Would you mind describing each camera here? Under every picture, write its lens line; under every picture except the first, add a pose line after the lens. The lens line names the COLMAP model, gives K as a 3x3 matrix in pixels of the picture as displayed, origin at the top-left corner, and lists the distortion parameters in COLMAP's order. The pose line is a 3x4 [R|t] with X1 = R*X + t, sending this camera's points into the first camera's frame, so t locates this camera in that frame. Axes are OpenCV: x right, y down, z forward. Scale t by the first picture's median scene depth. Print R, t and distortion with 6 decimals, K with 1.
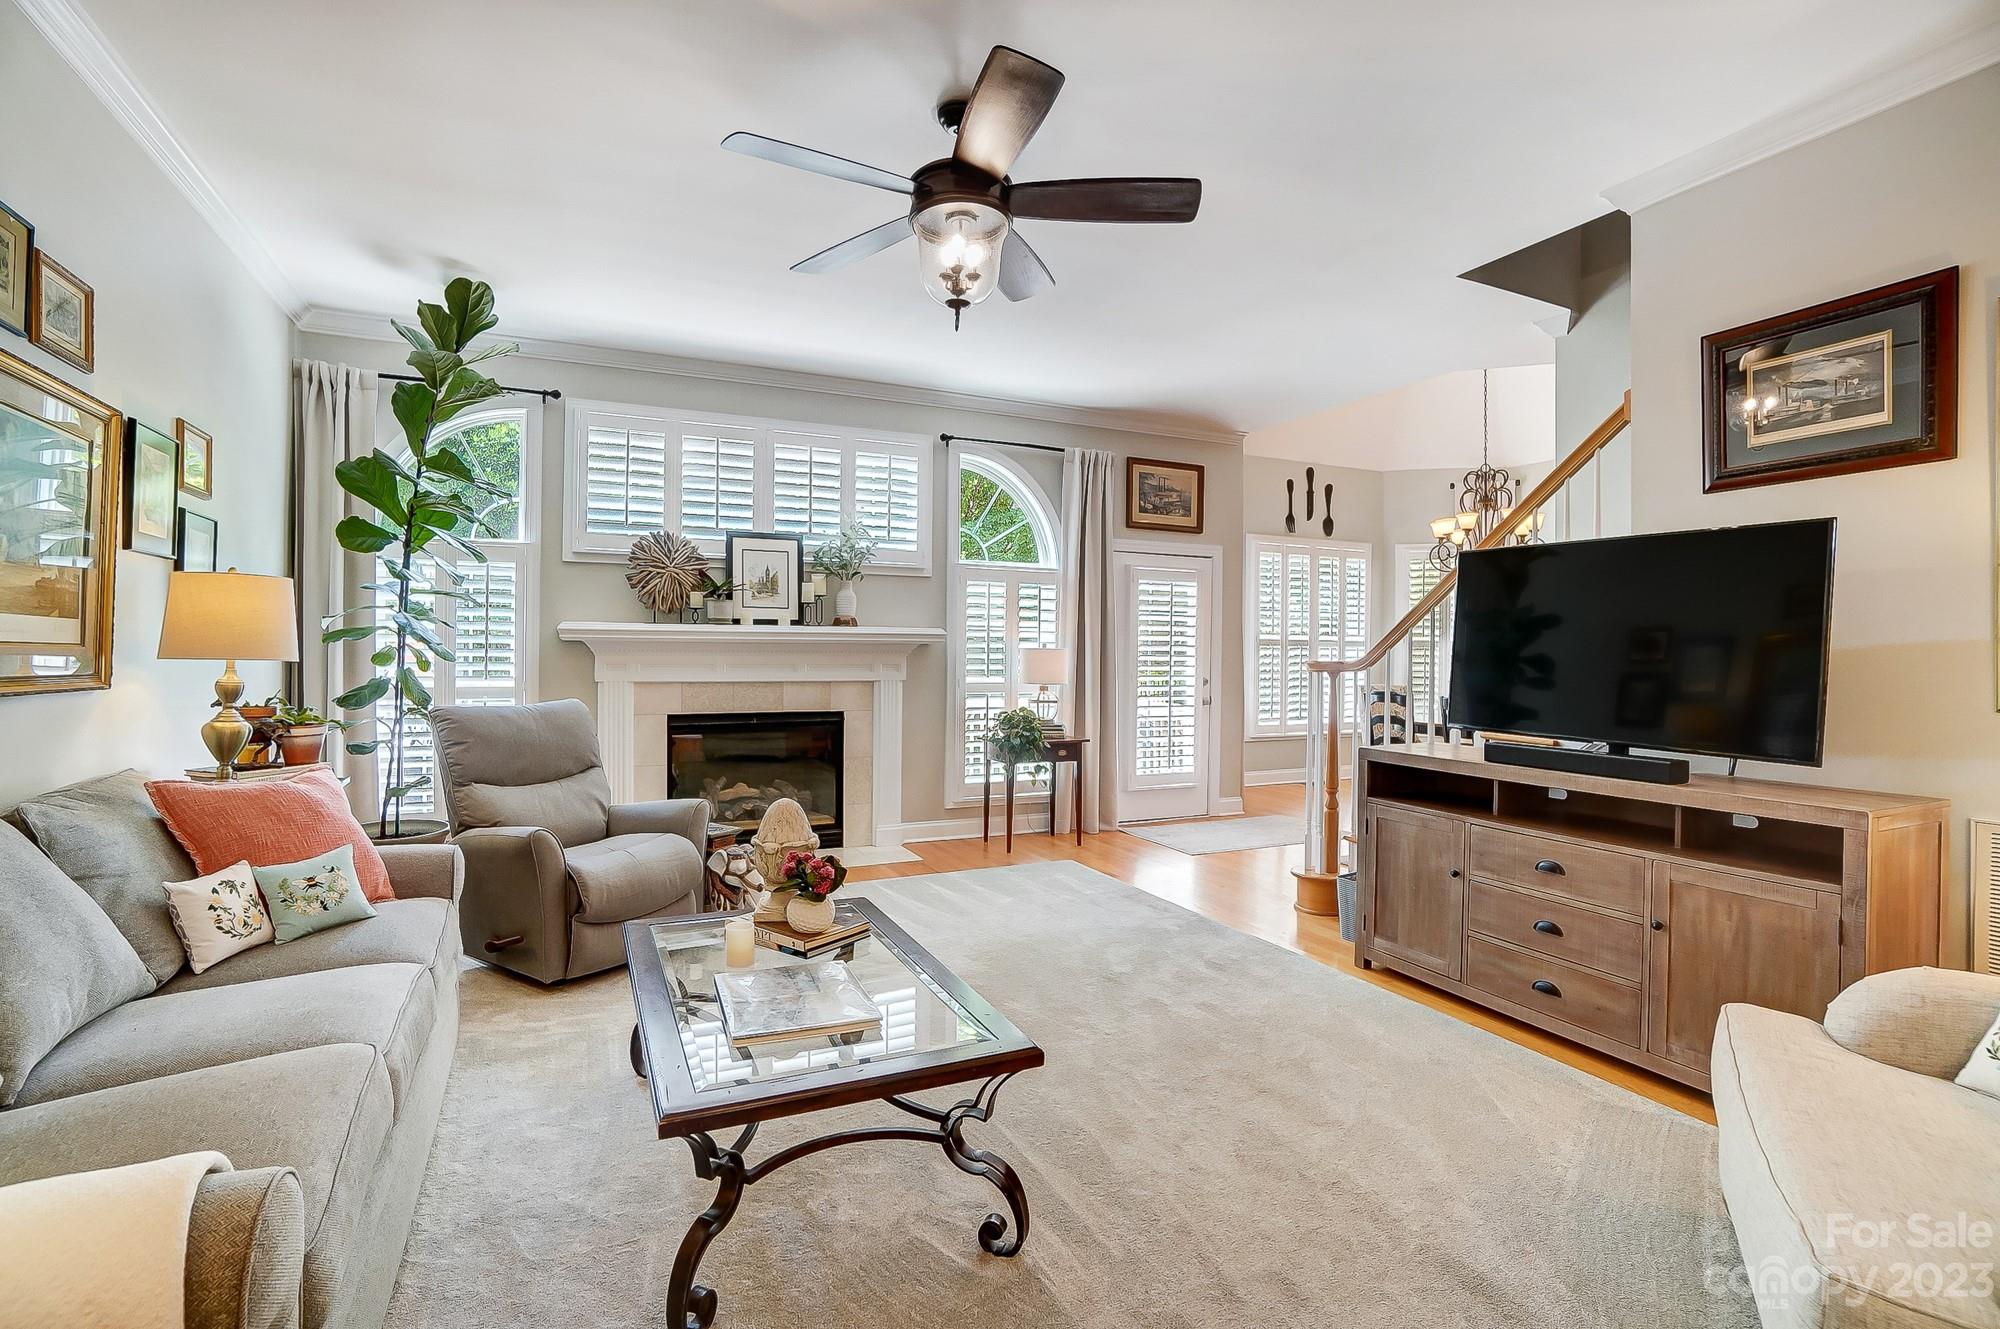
lens RADIAL K [[933.1, 0, 986.5], [0, 933.1, 659.5], [0, 0, 1]] dist [-0.053288, 0.021024]
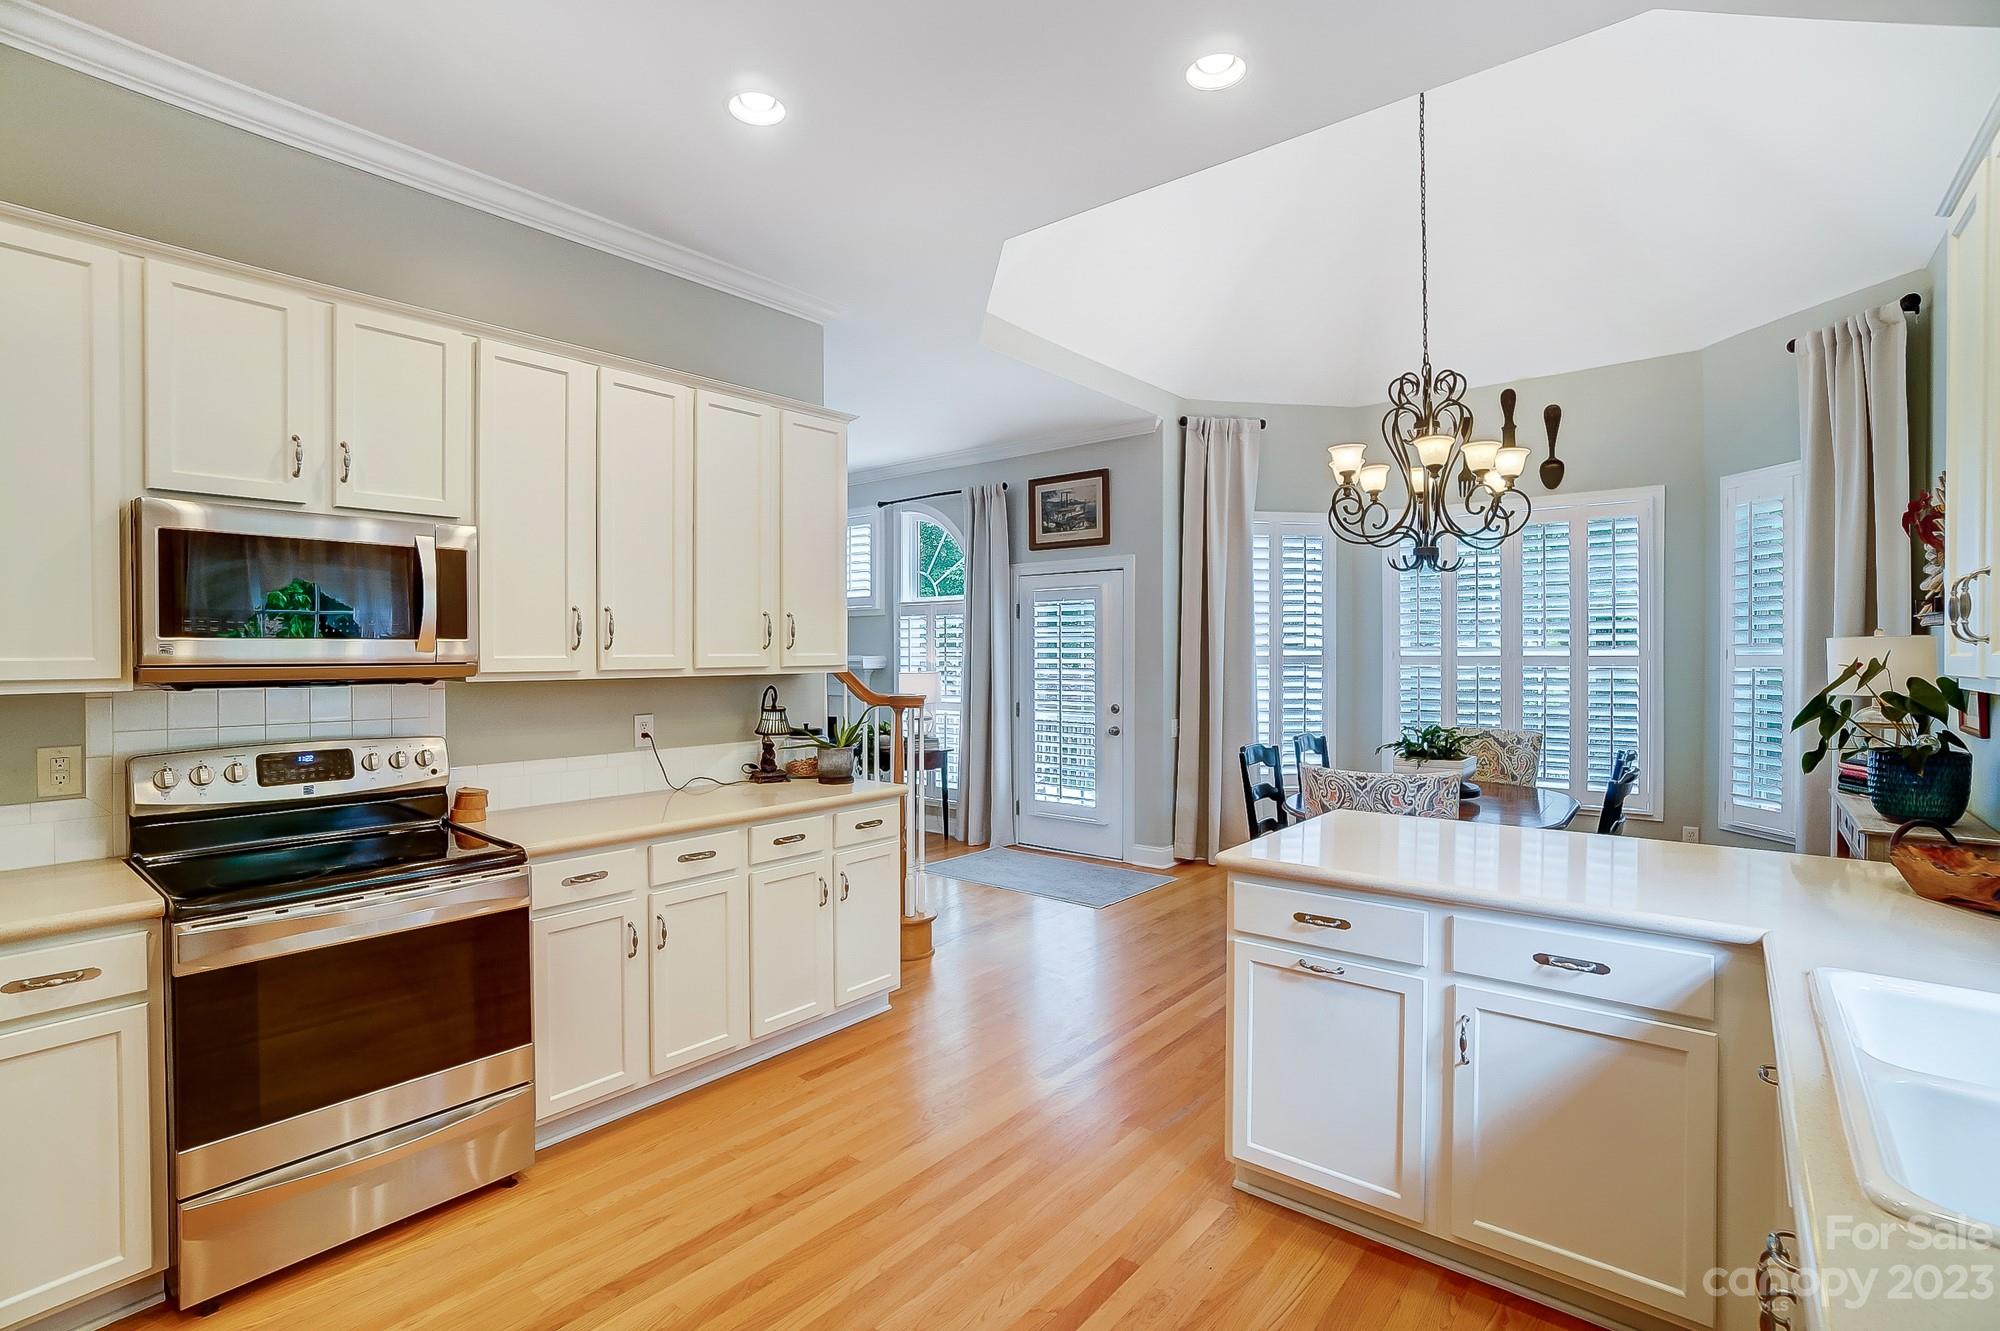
lens RADIAL K [[933.1, 0, 986.5], [0, 933.1, 660.5], [0, 0, 1]] dist [-0.053288, 0.021024]
pose [[0.429563, -0.001935, -0.903035, 1.215909], [0.000236, 0.999998, -0.002031, -0.026538], [0.903037, 0.000659, 0.429562, 0.624536]]
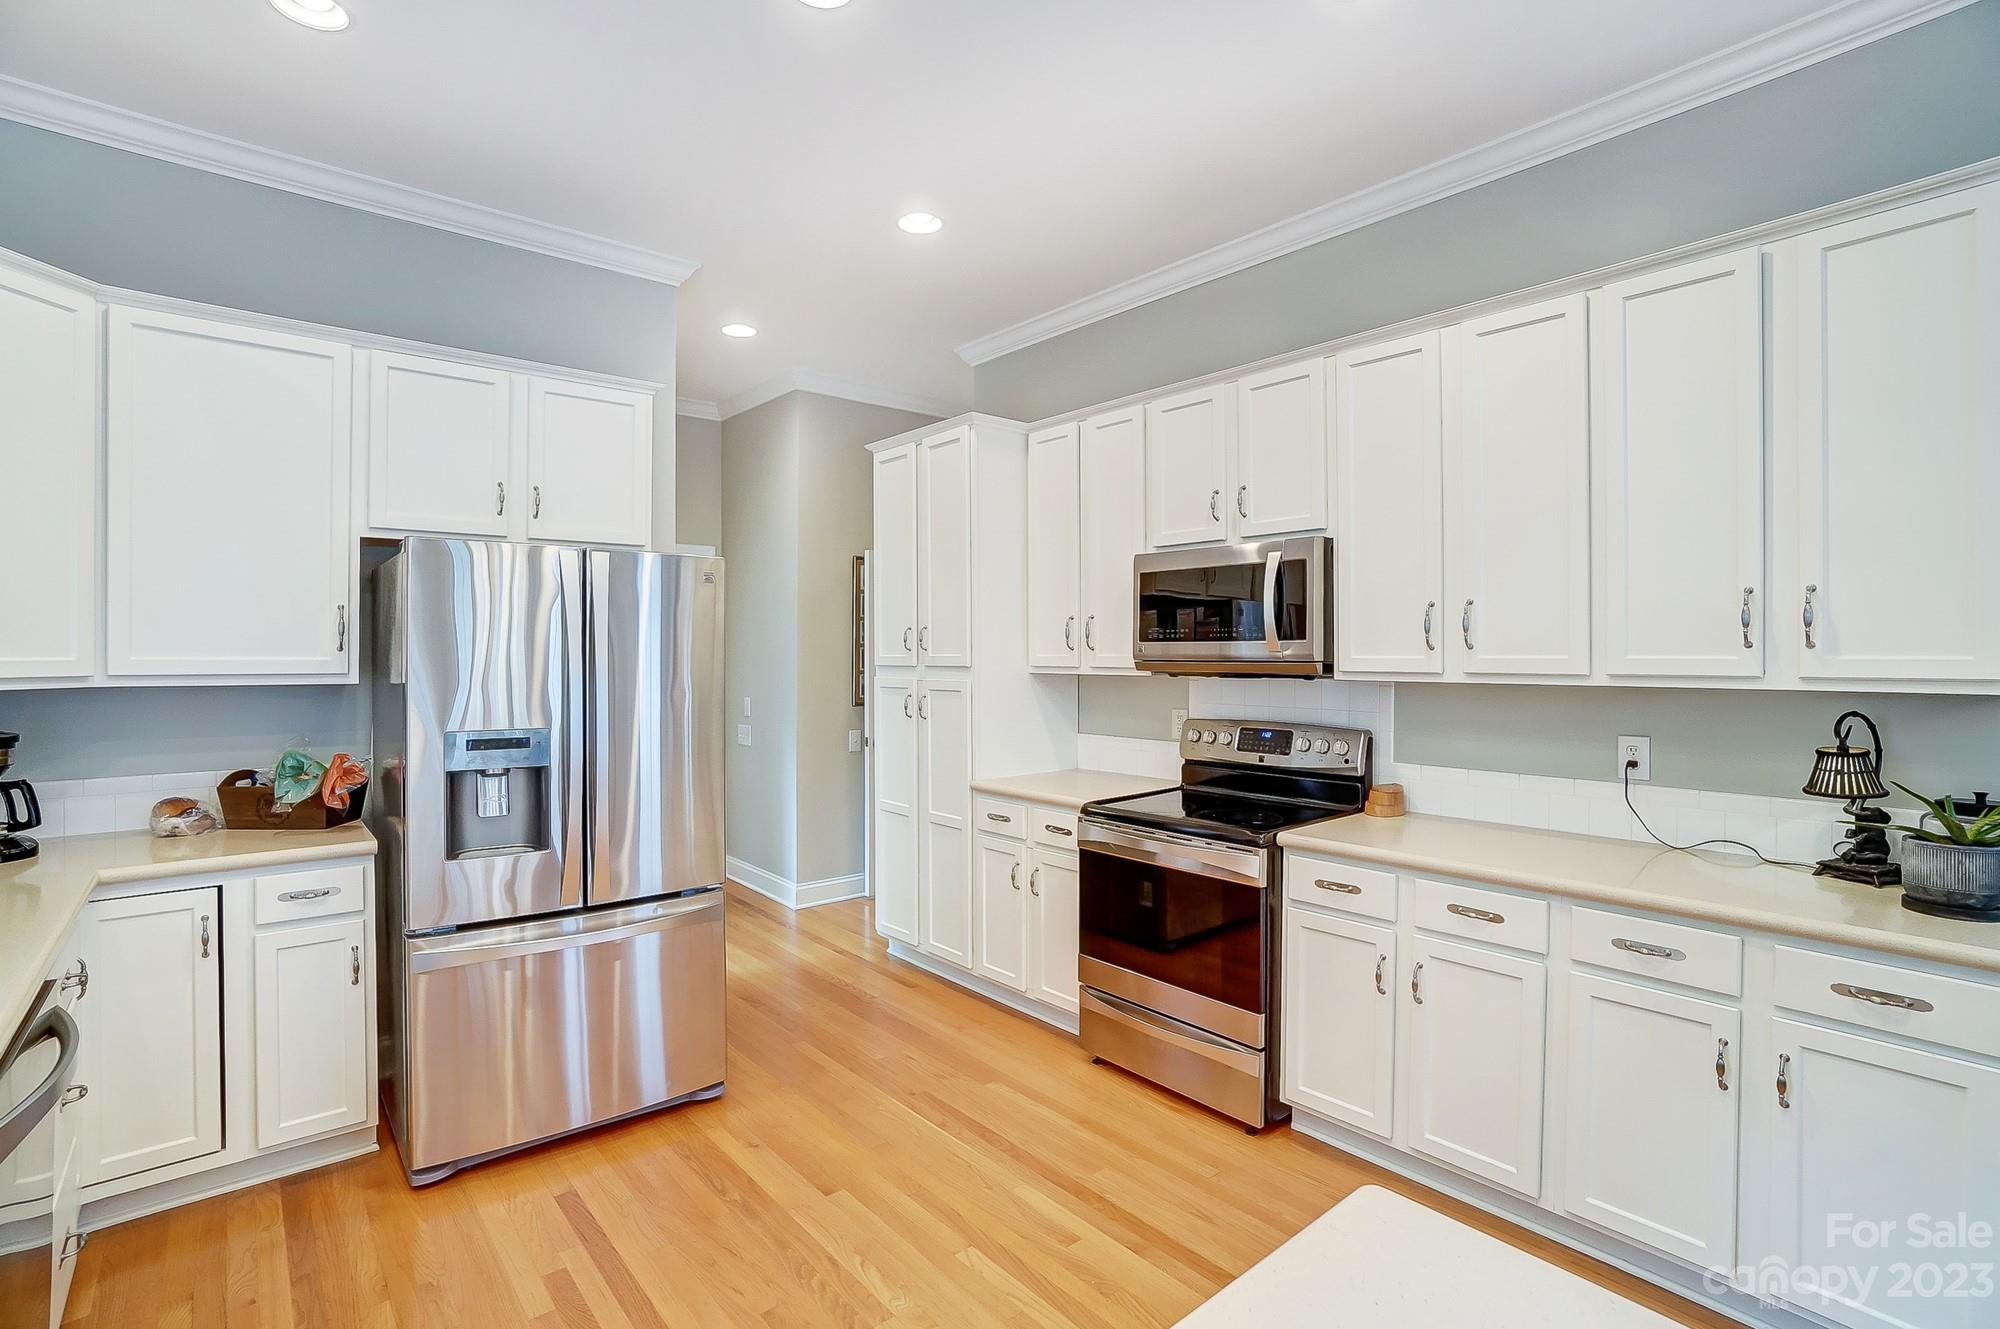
lens RADIAL K [[933.1, 0, 986.5], [0, 933.1, 659.5], [0, 0, 1]] dist [-0.053288, 0.021024]
pose [[-0.966831, -0.006668, -0.255329, 0.994284], [-0.010168, 0.999872, 0.012390, -0.031684], [0.255213, 0.014575, -0.966775, 1.019809]]
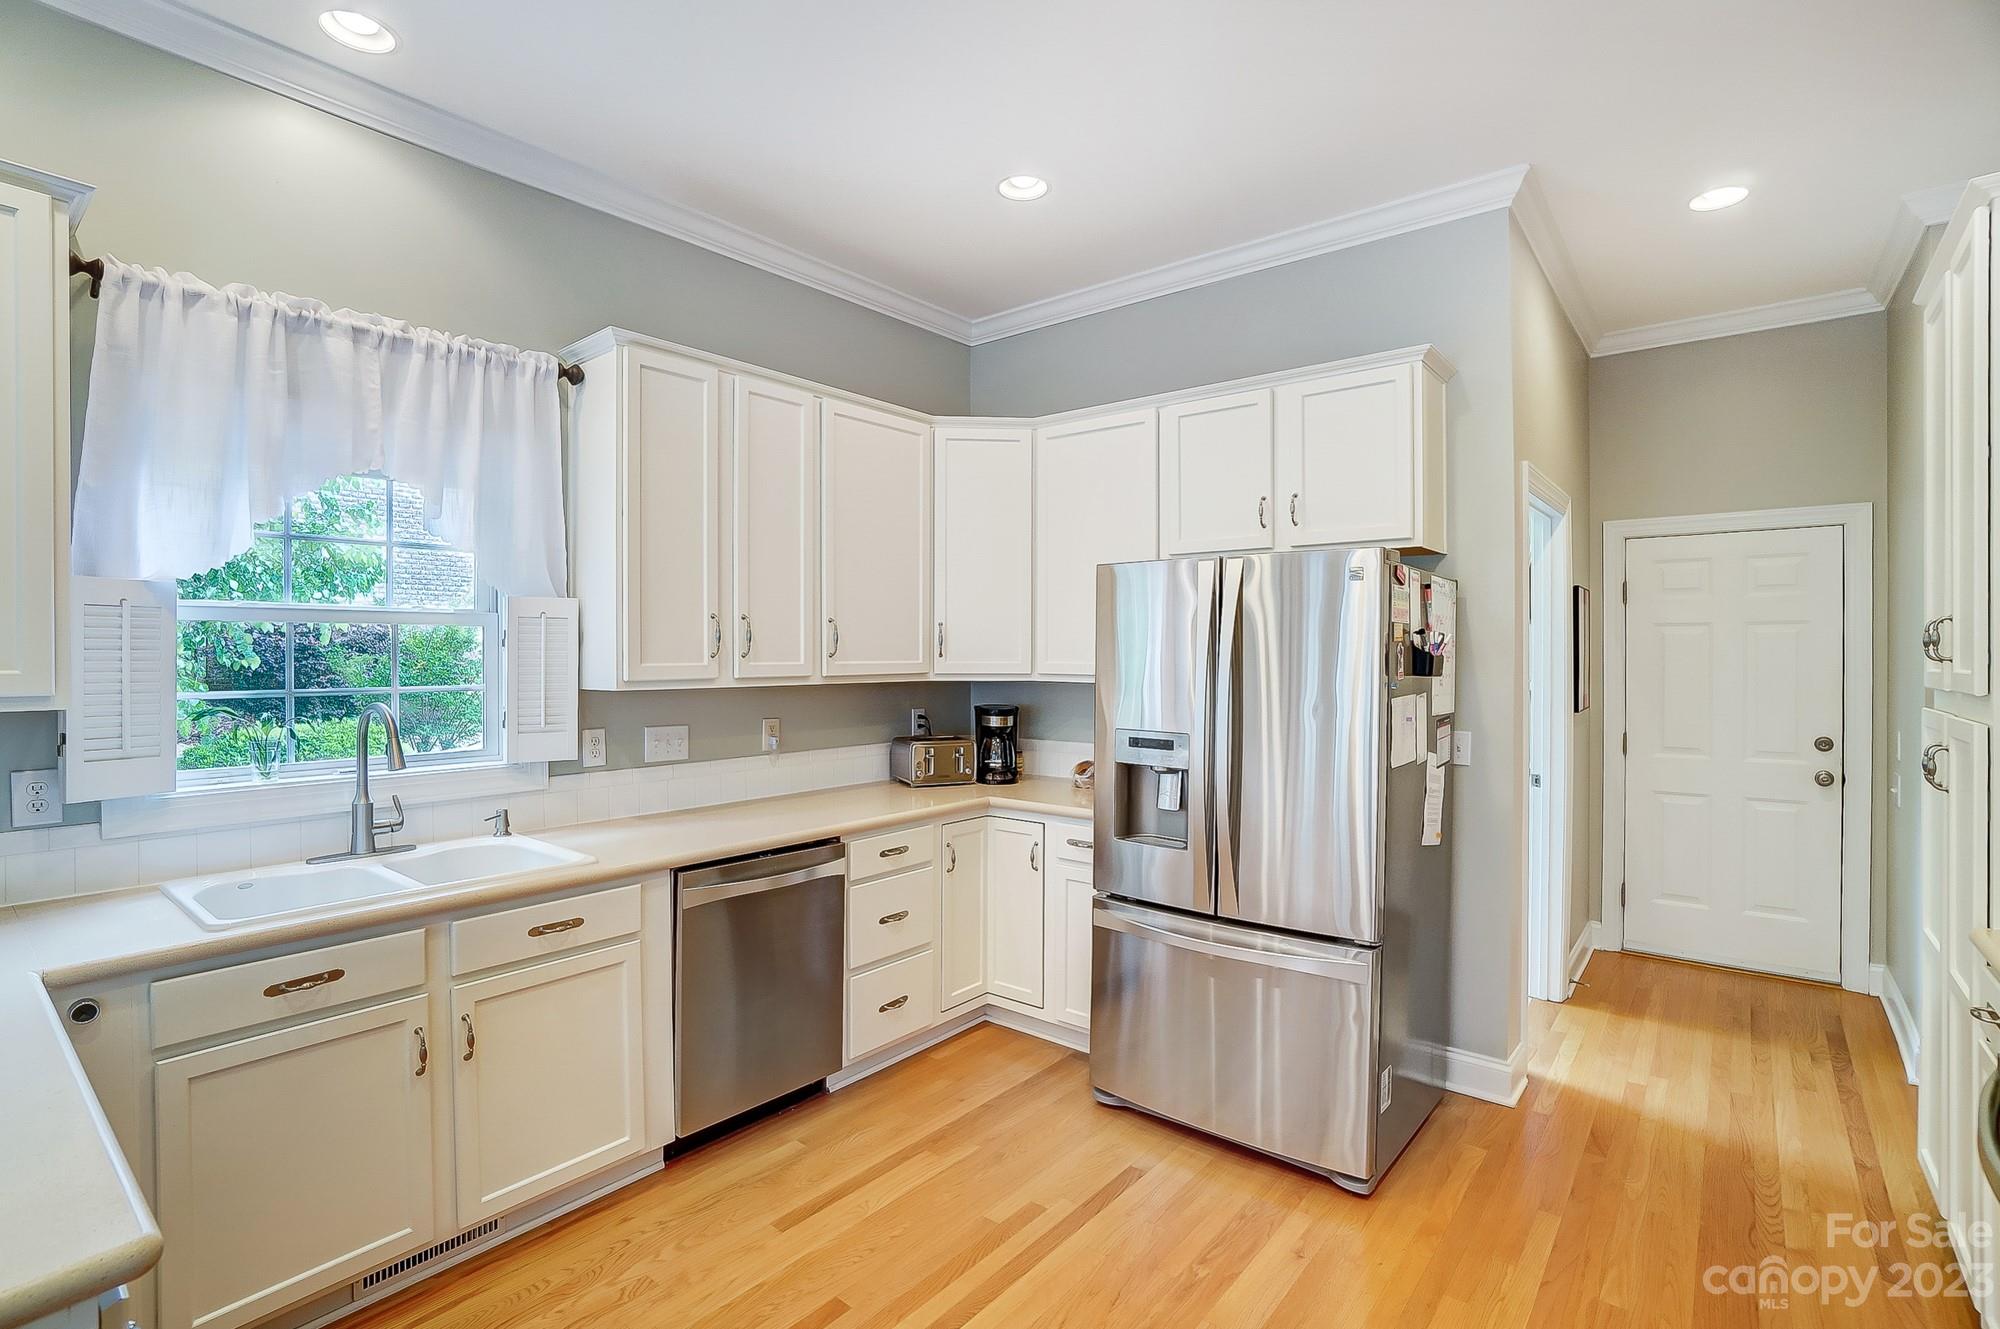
lens RADIAL K [[933.1, 0, 986.5], [0, 933.1, 659.5], [0, 0, 1]] dist [-0.053288, 0.021024]
pose [[-0.426986, -0.014688, 0.904139, 0.706154], [0.003011, 0.999839, 0.017664, -0.036727], [-0.904253, 0.010265, -0.426873, 0.828718]]
